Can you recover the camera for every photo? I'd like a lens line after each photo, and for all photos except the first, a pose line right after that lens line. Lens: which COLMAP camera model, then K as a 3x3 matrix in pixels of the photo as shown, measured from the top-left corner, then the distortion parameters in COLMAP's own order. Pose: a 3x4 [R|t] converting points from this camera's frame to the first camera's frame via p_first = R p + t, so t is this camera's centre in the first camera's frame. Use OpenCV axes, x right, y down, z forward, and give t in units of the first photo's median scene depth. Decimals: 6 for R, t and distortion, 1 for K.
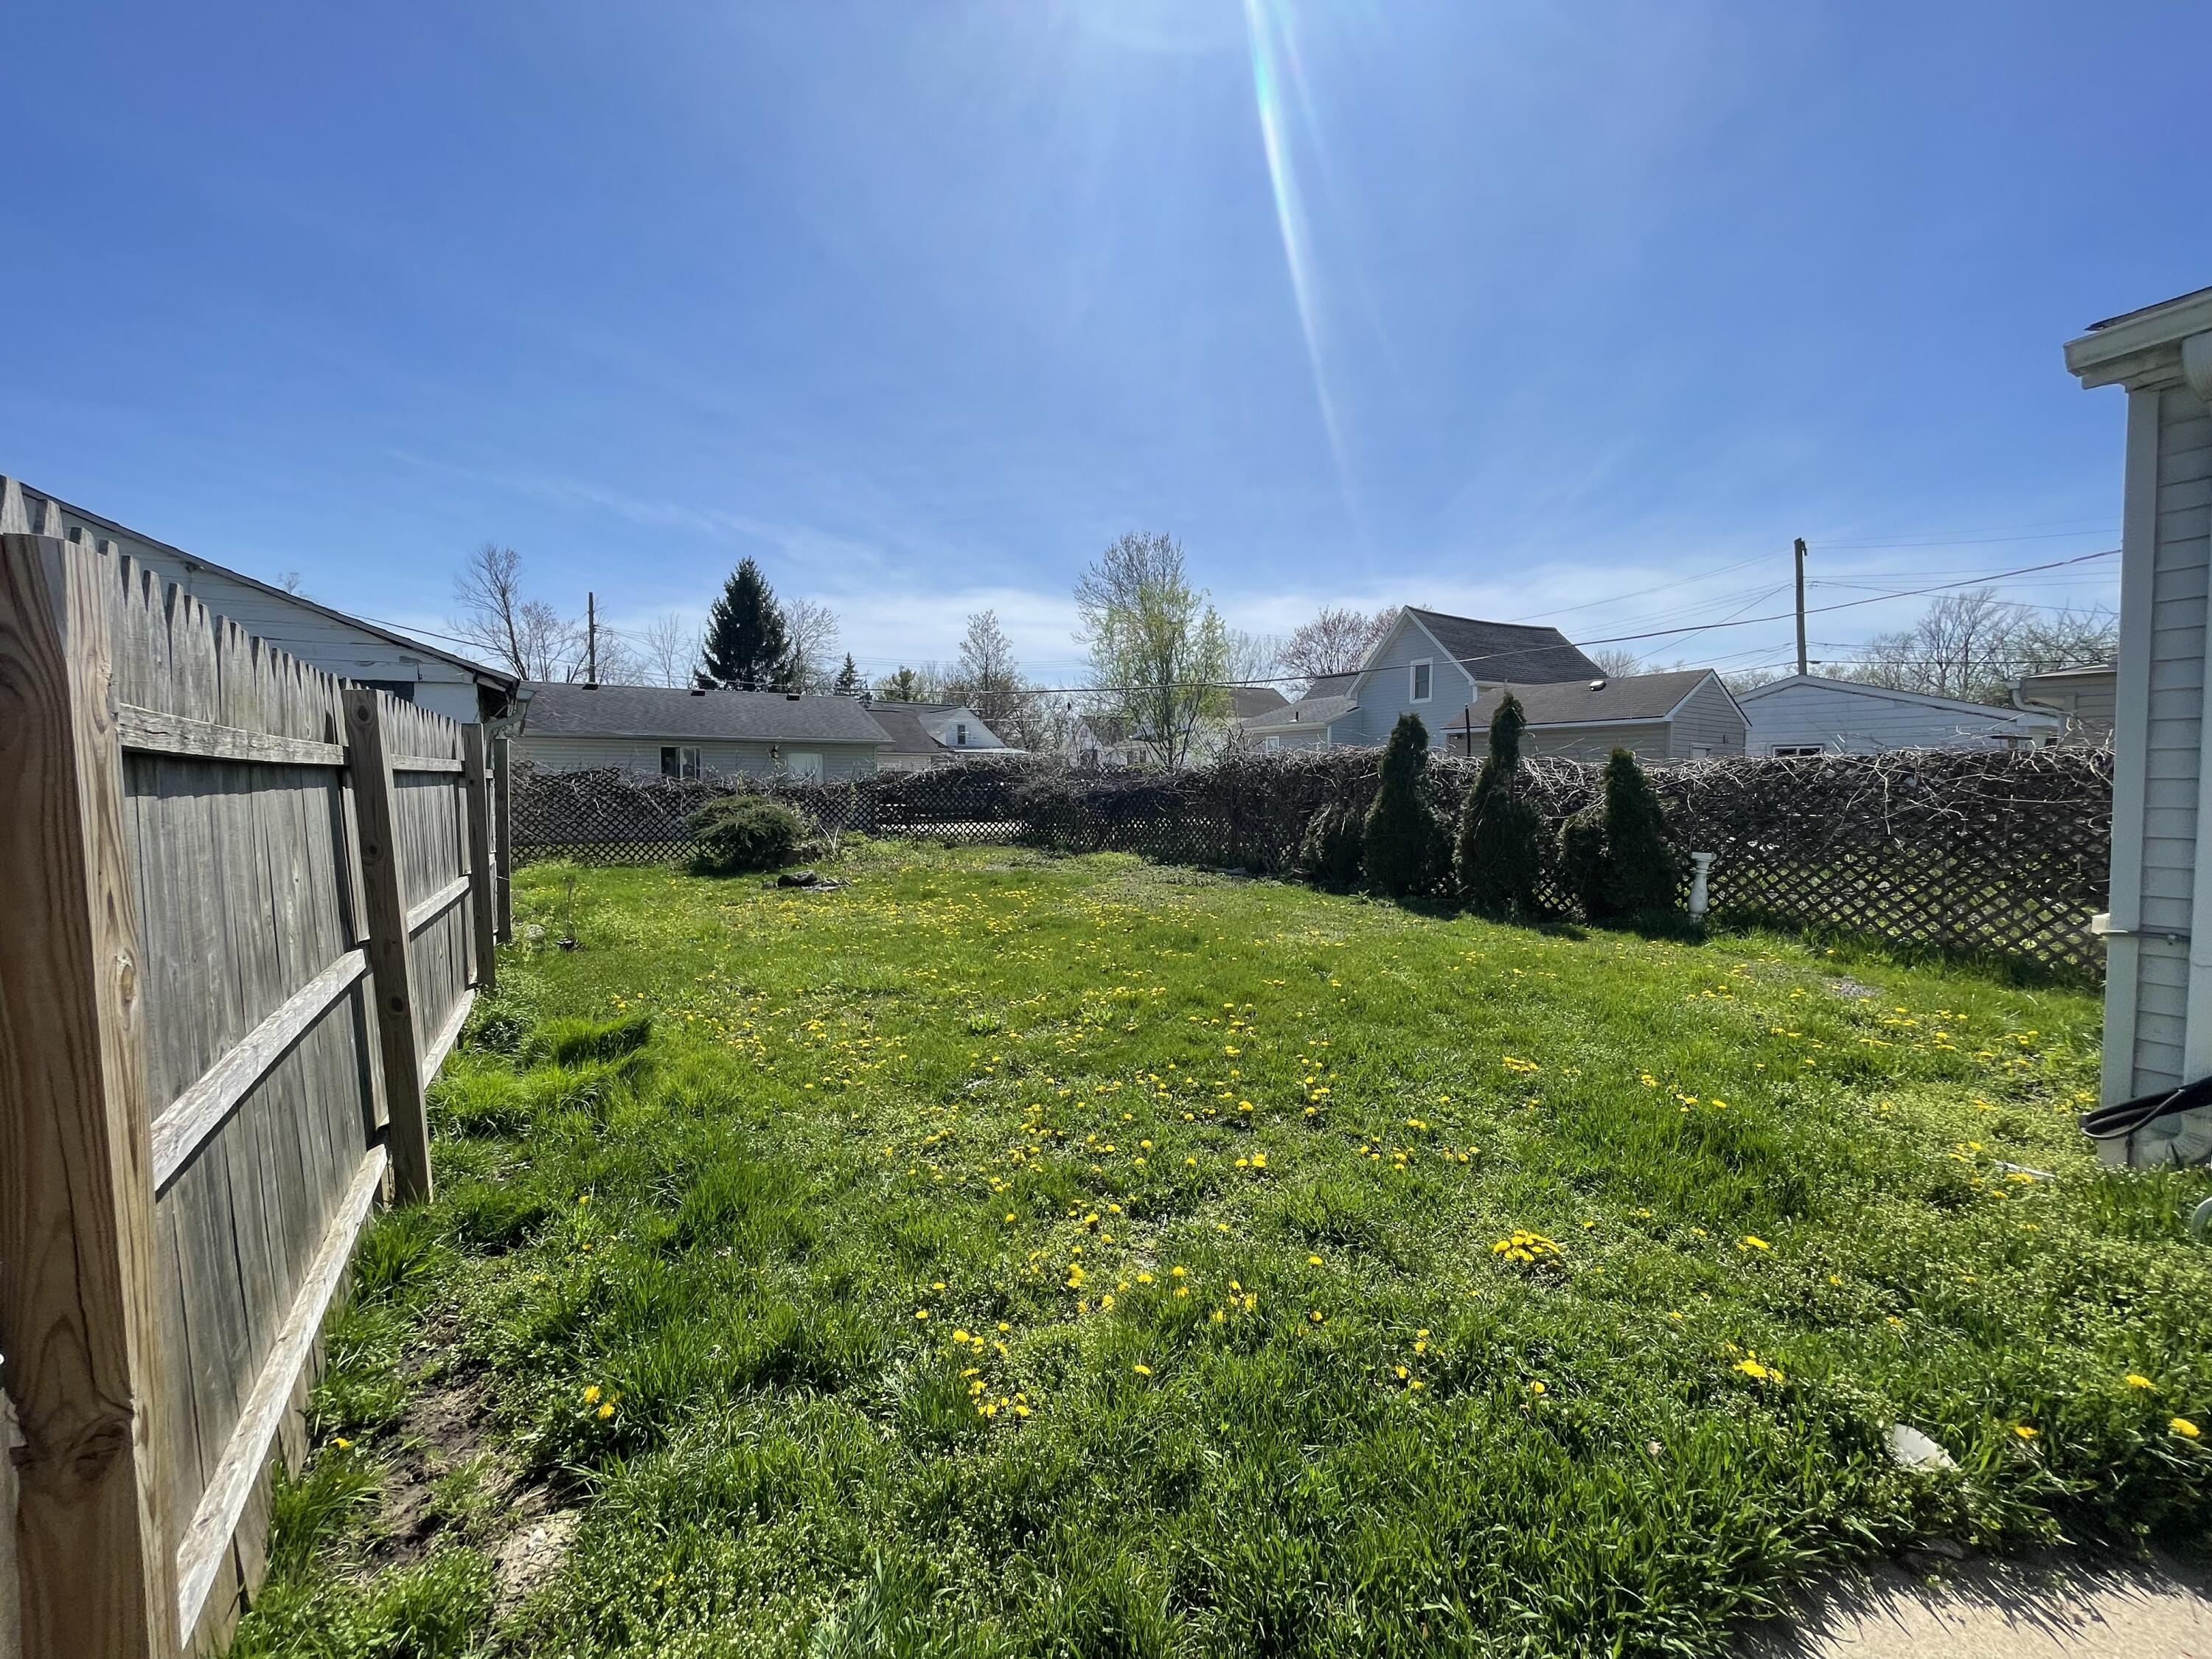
lens RADIAL K [[892.9, 0, 1099.9], [0, 892.9, 832.6], [0, 0, 1]] dist [-0.003974, 0.001097]
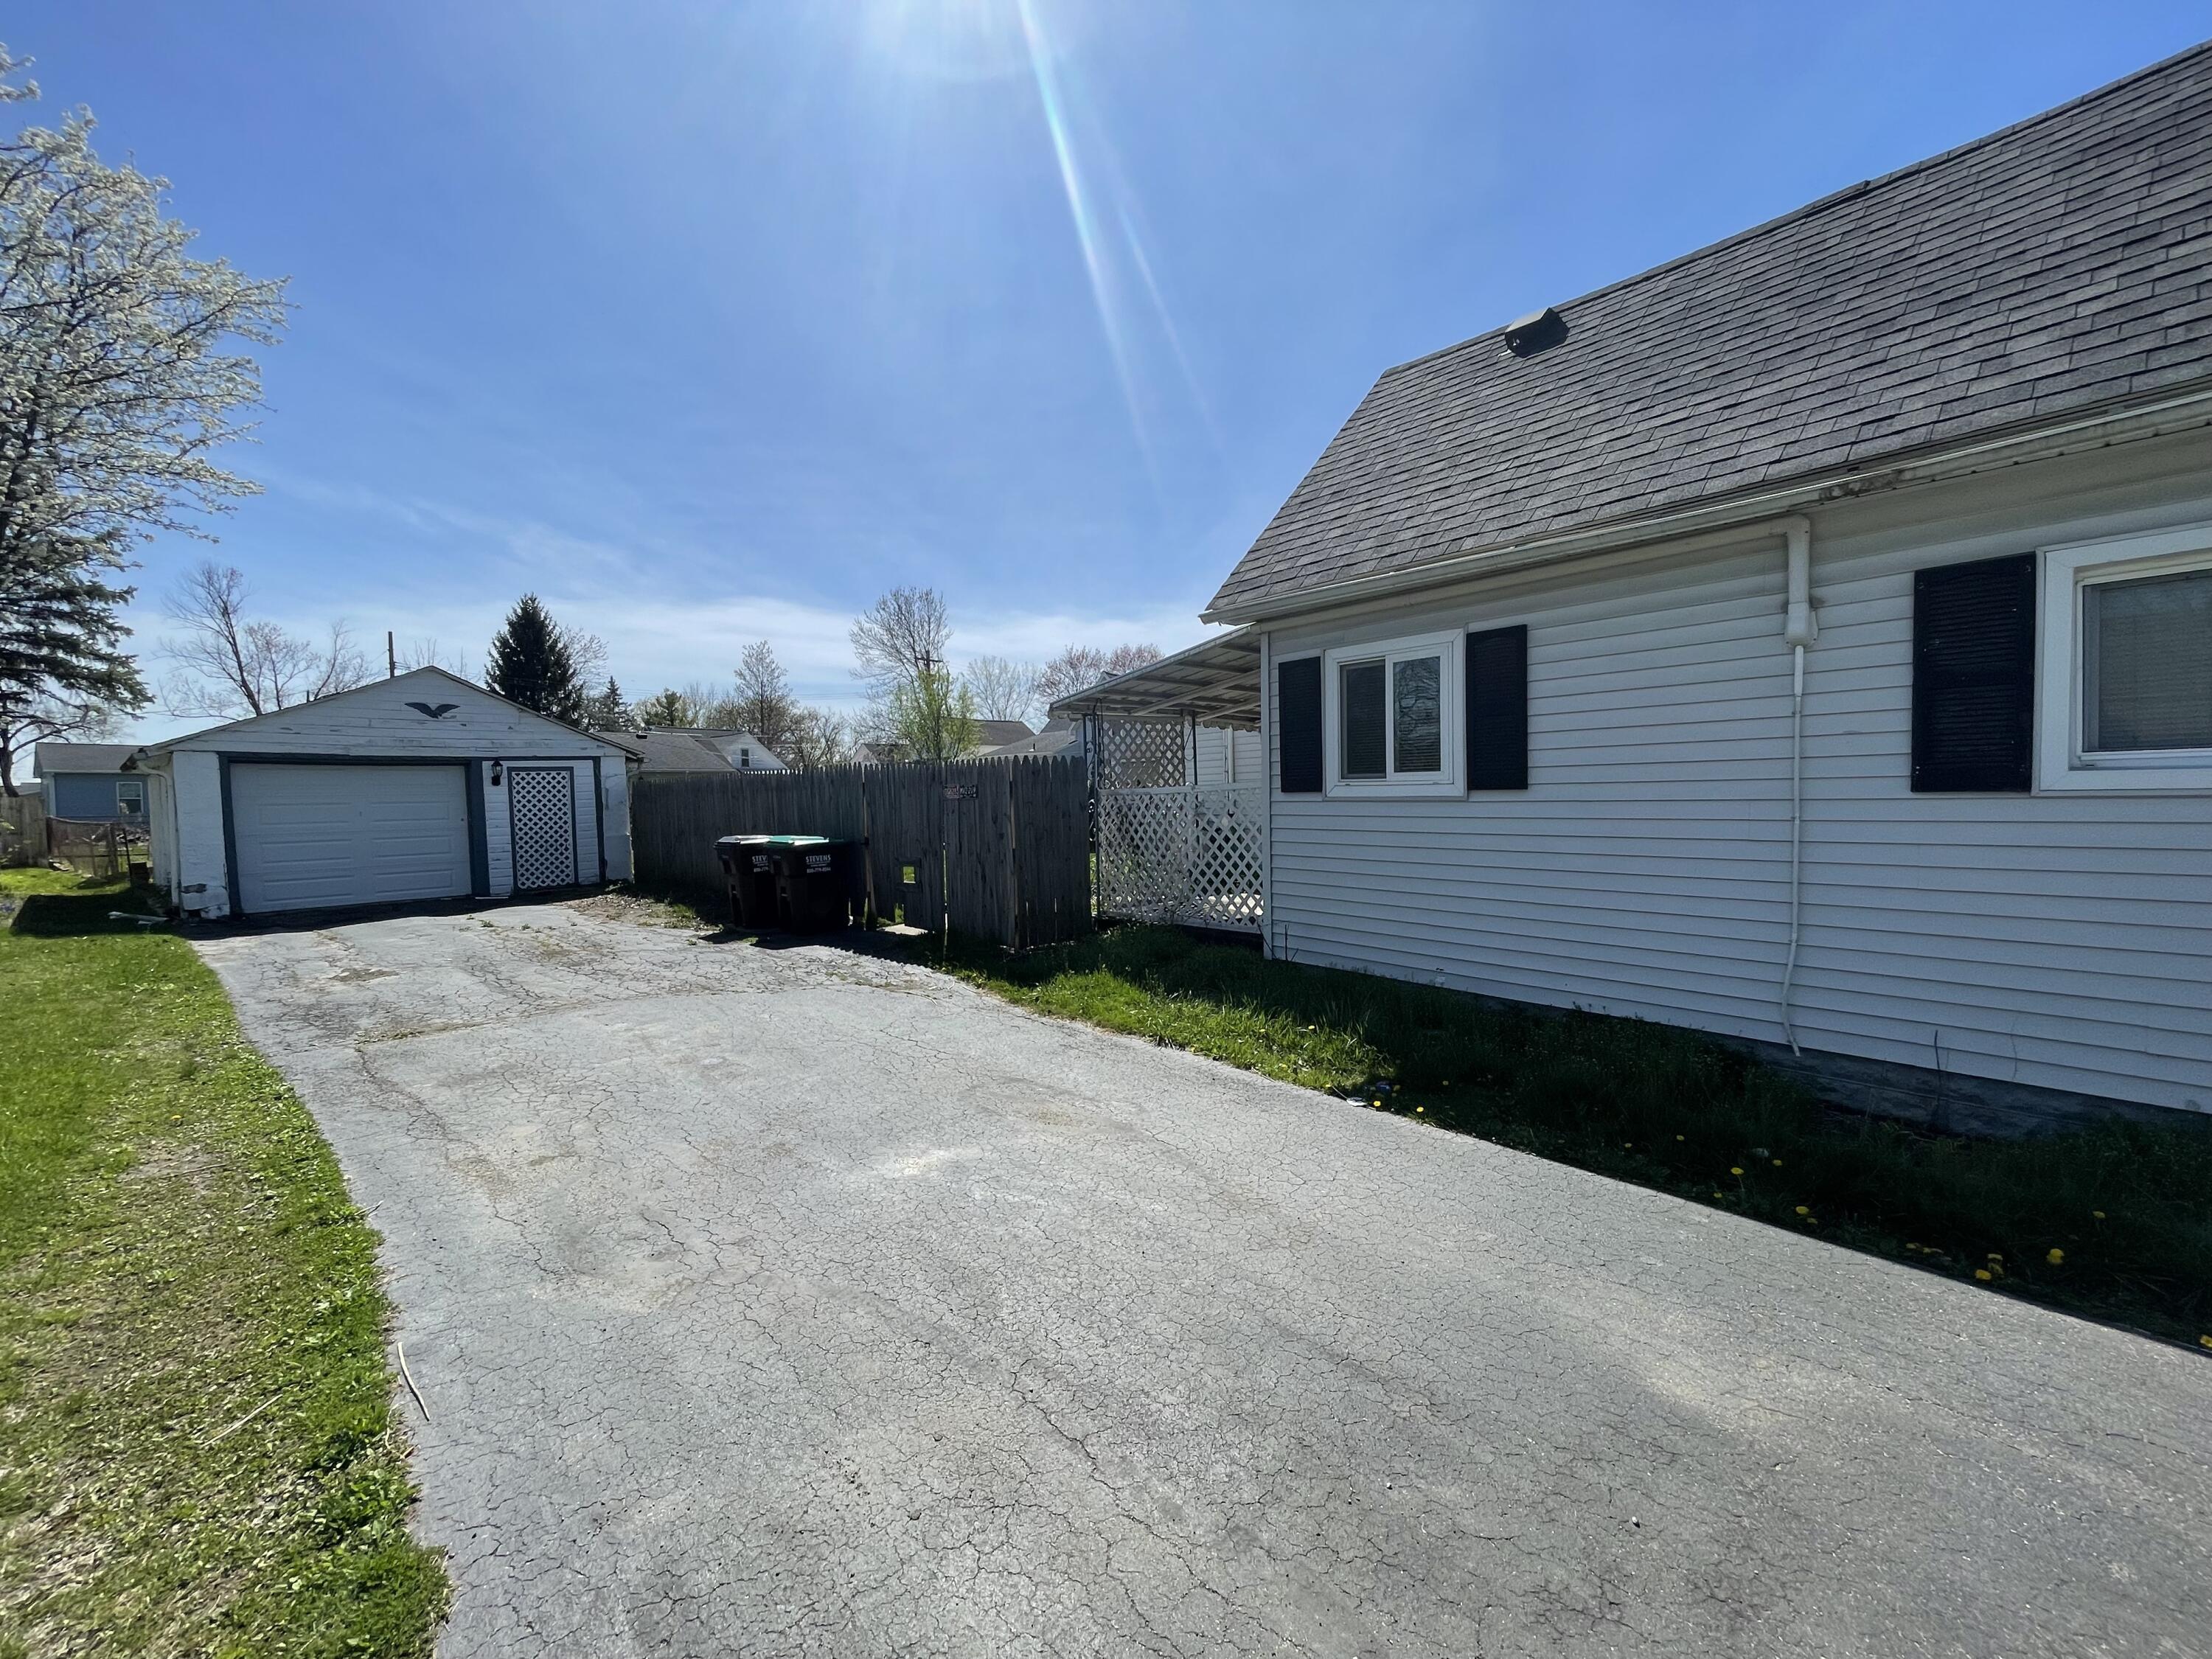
lens RADIAL K [[892.9, 0, 1098.0], [0, 892.9, 834.9], [0, 0, 1]] dist [-0.003974, 0.001097]
pose [[0.967440, -0.029606, 0.251364, -0.014429], [0.033435, 0.999381, -0.010974, 0.010755], [-0.250883, 0.019021, 0.967830, -0.165446]]
